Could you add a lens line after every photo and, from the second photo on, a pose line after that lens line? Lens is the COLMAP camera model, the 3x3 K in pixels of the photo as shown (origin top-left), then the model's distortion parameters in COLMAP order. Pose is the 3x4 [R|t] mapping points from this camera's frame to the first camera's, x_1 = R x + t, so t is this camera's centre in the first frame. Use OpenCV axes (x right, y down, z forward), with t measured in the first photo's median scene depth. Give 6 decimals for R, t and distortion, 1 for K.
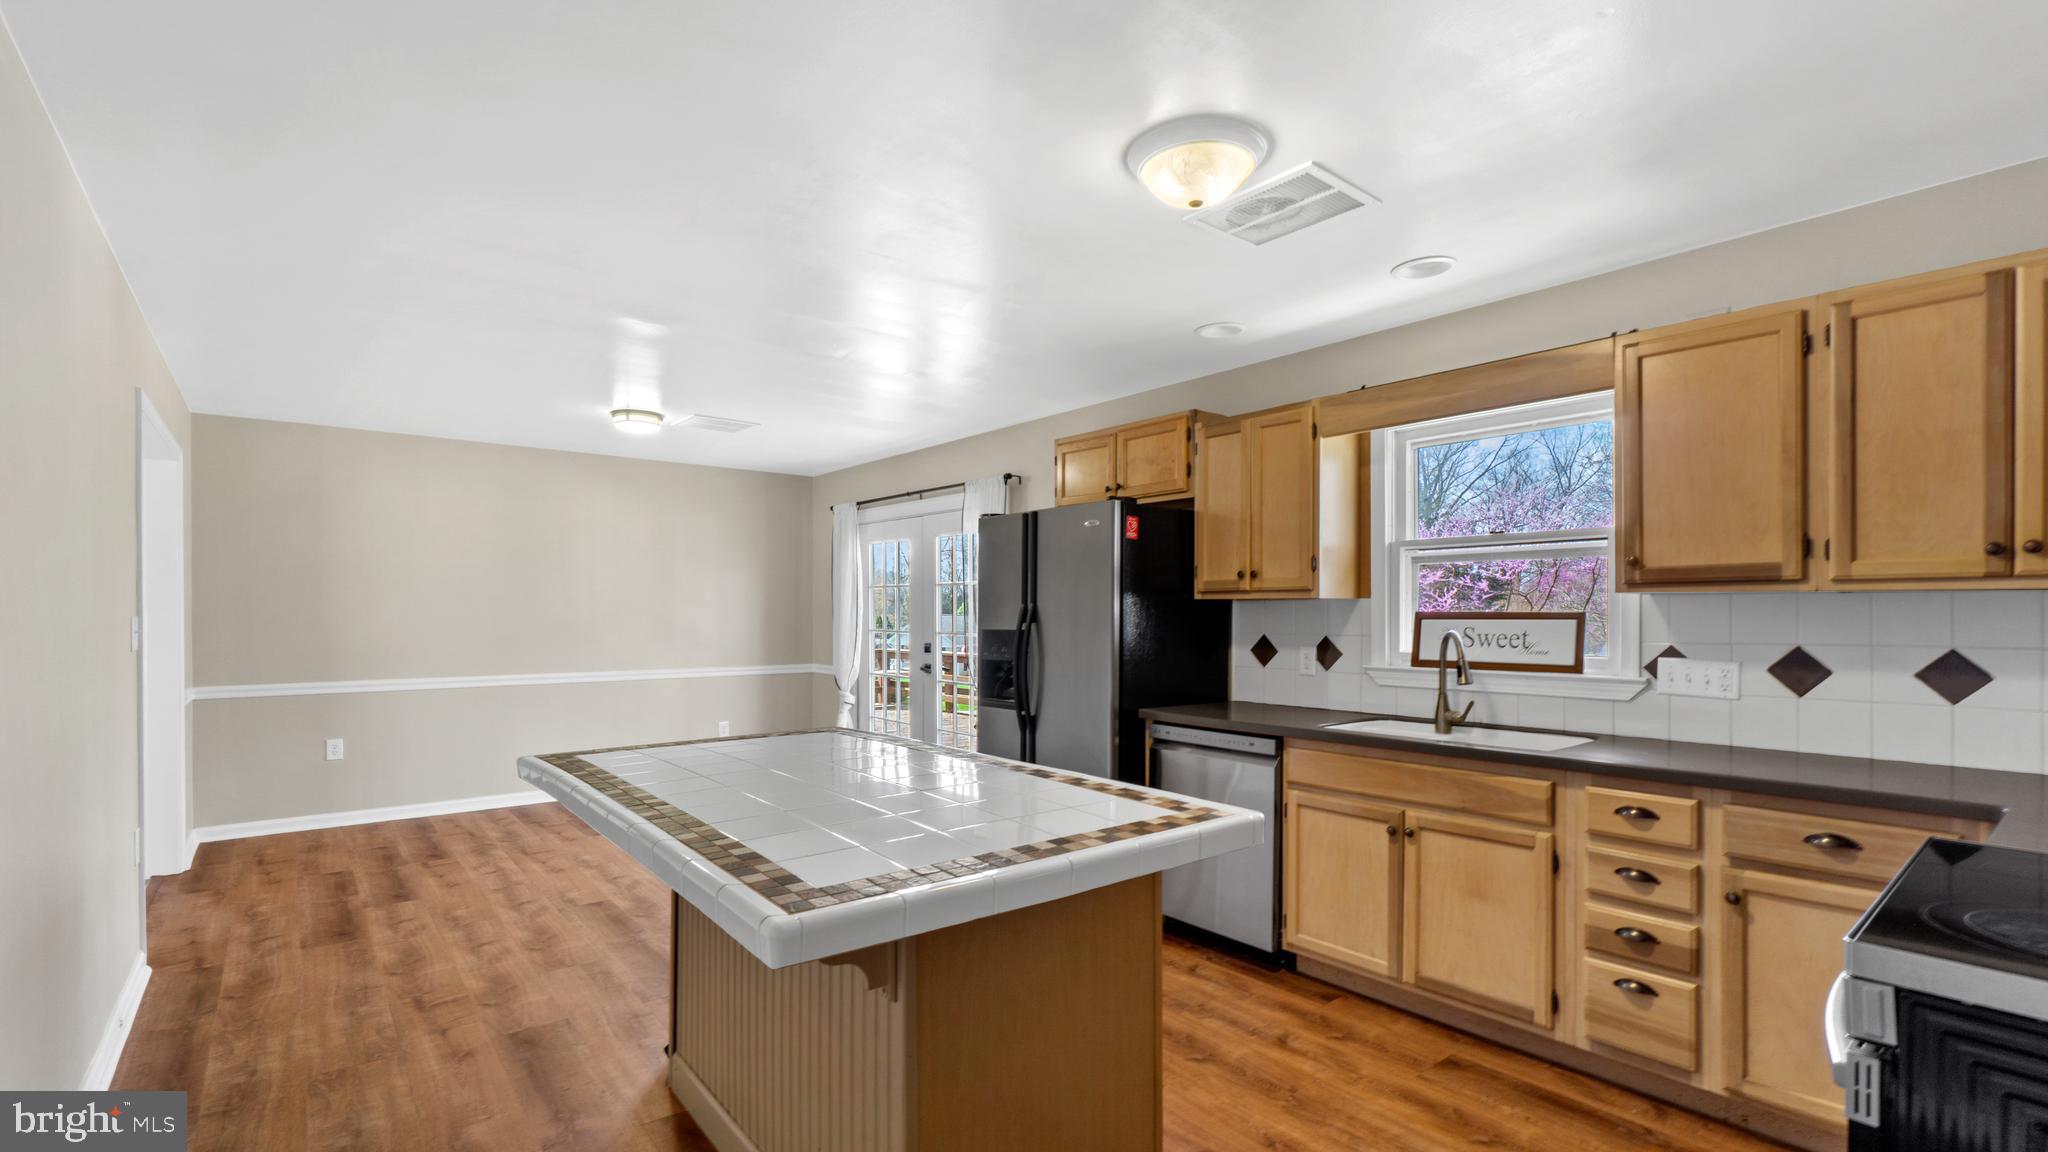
lens RADIAL K [[912.7, 0, 992.8], [0, 912.7, 609.5], [0, 0, 1]] dist [-0.002035, -0.000336]
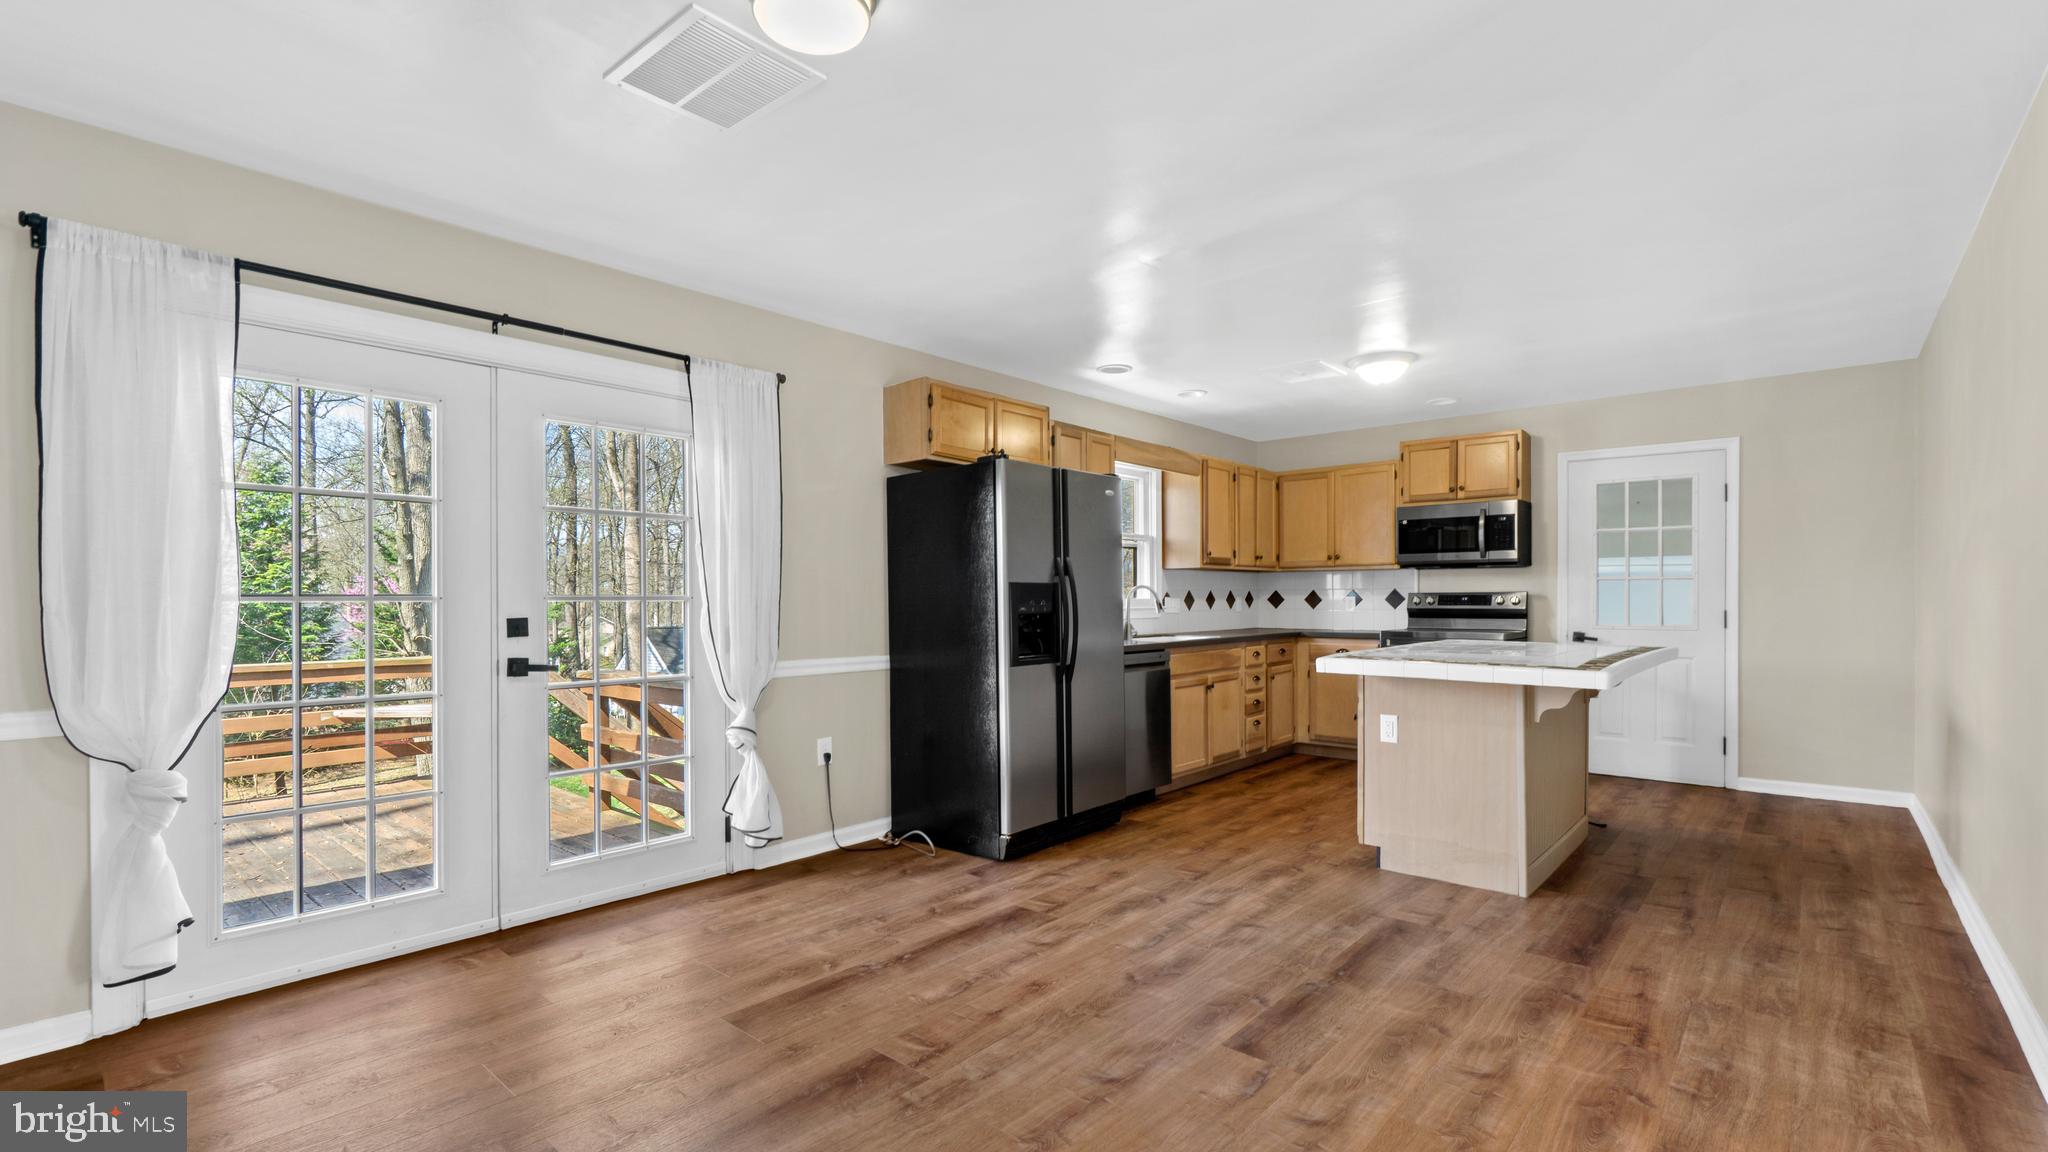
lens RADIAL K [[912.7, 0, 1016.3], [0, 912.7, 601.7], [0, 0, 1]] dist [-0.002035, -0.000336]
pose [[-0.193186, -0.001116, 0.981162, -1.252477], [0.002241, 0.999996, 0.001578, 0.054385], [-0.981160, 0.002503, -0.193182, 1.624183]]
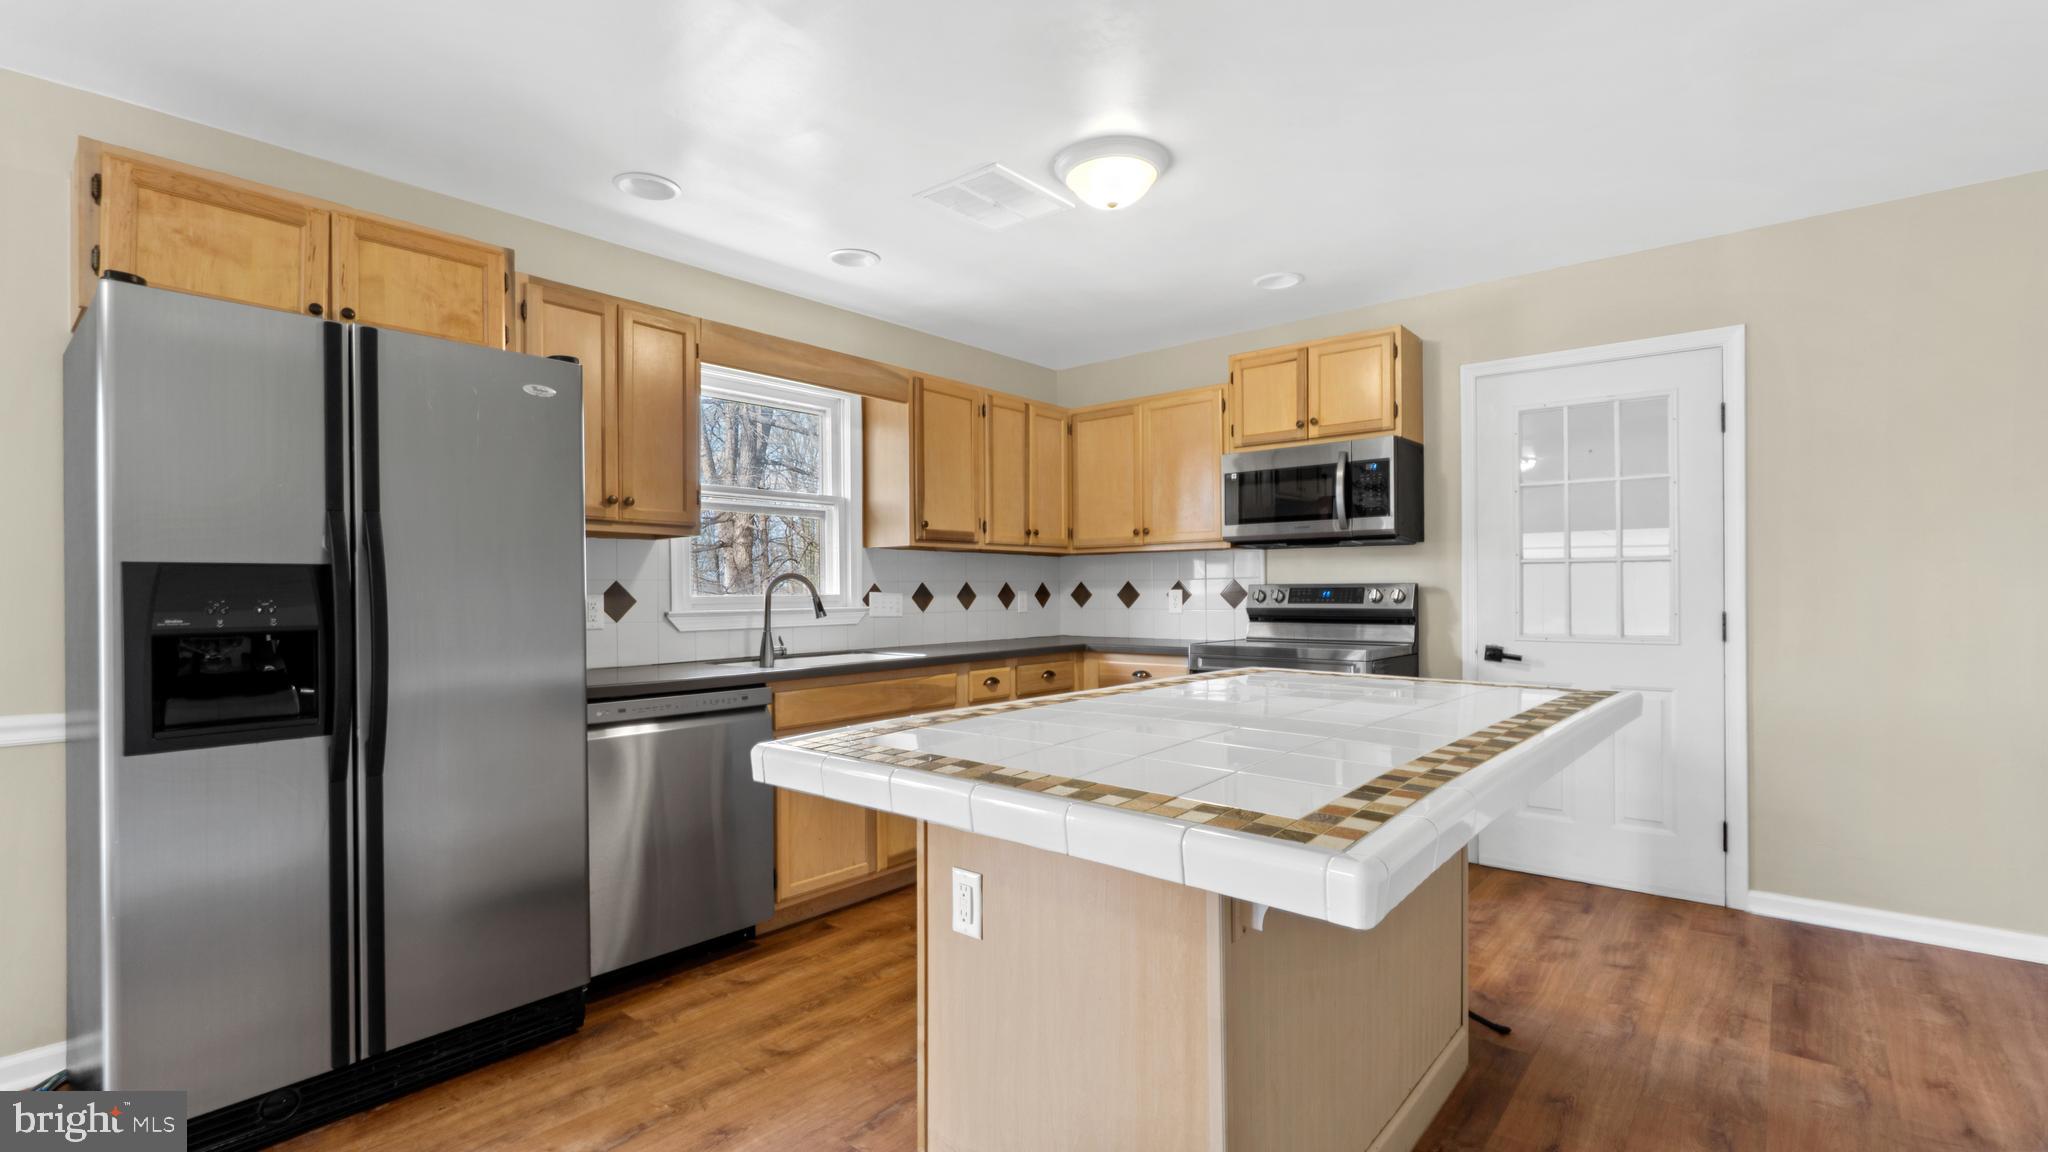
lens RADIAL K [[912.7, 0, 1019.5], [0, 912.7, 587.0], [0, 0, 1]] dist [-0.002035, -0.000336]
pose [[-0.209219, 0.008433, 0.977832, -0.665225], [0.005060, 0.999959, -0.007541, 0.051393], [-0.977856, 0.003371, -0.209253, 0.975559]]
